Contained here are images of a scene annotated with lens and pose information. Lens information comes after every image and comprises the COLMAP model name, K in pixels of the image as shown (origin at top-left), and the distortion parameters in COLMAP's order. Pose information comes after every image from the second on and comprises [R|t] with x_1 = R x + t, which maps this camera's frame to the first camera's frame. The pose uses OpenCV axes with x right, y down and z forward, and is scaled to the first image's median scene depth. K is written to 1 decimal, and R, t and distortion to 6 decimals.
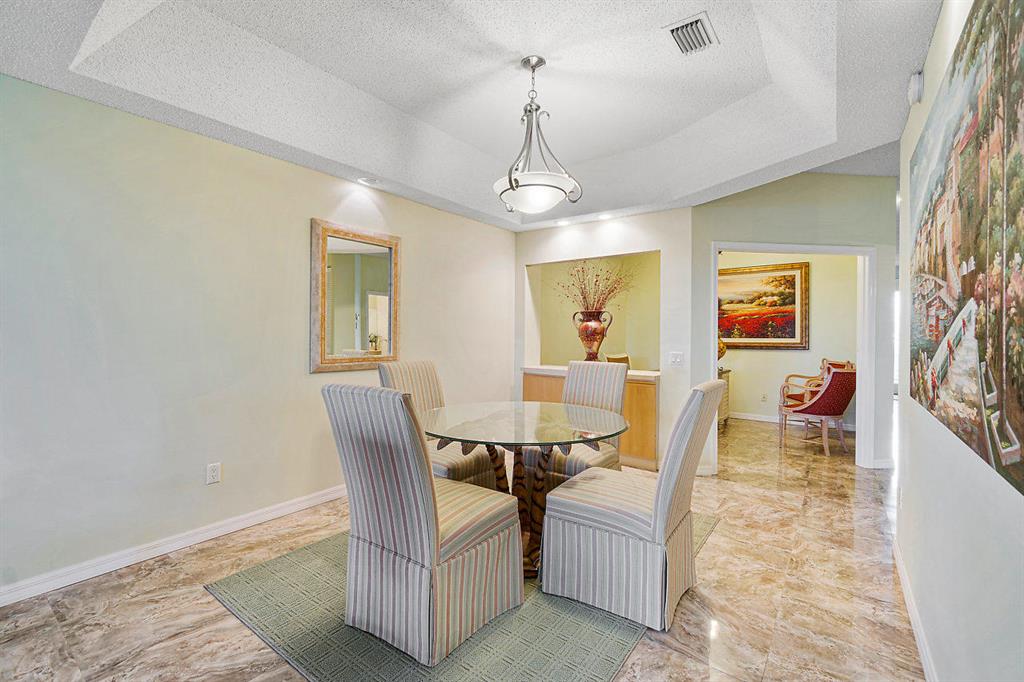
lens RADIAL K [[444.7, 0, 513.2], [0, 444.7, 334.7], [0, 0, 1]] dist [0.001123, 0.000028]
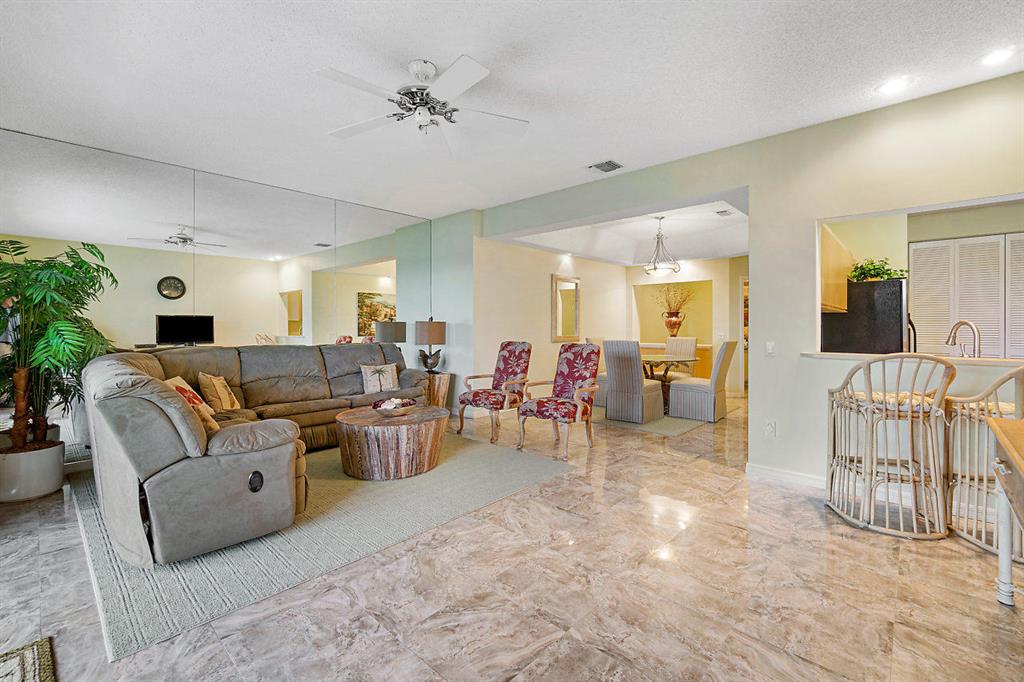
lens RADIAL K [[444.7, 0, 510.8], [0, 444.7, 335.0], [0, 0, 1]] dist [0.001123, 0.000028]
pose [[0.993690, -0.007733, -0.111894, -0.406888], [0.009177, 0.999881, 0.012396, 0.018964], [0.111785, -0.013345, 0.993643, -1.273812]]
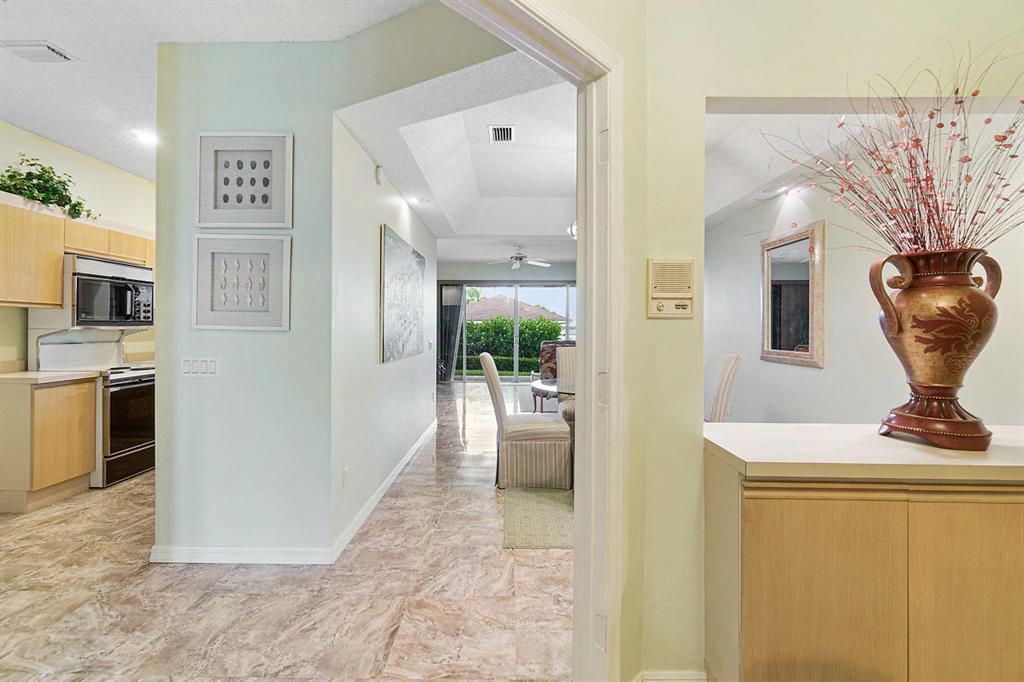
lens RADIAL K [[444.7, 0, 509.4], [0, 444.7, 330.9], [0, 0, 1]] dist [0.001123, 0.000028]
pose [[-0.805220, -0.007700, -0.592926, 0.898778], [-0.008767, 0.999961, -0.001080, 0.005758], [0.592911, 0.004329, -0.805256, 1.578892]]
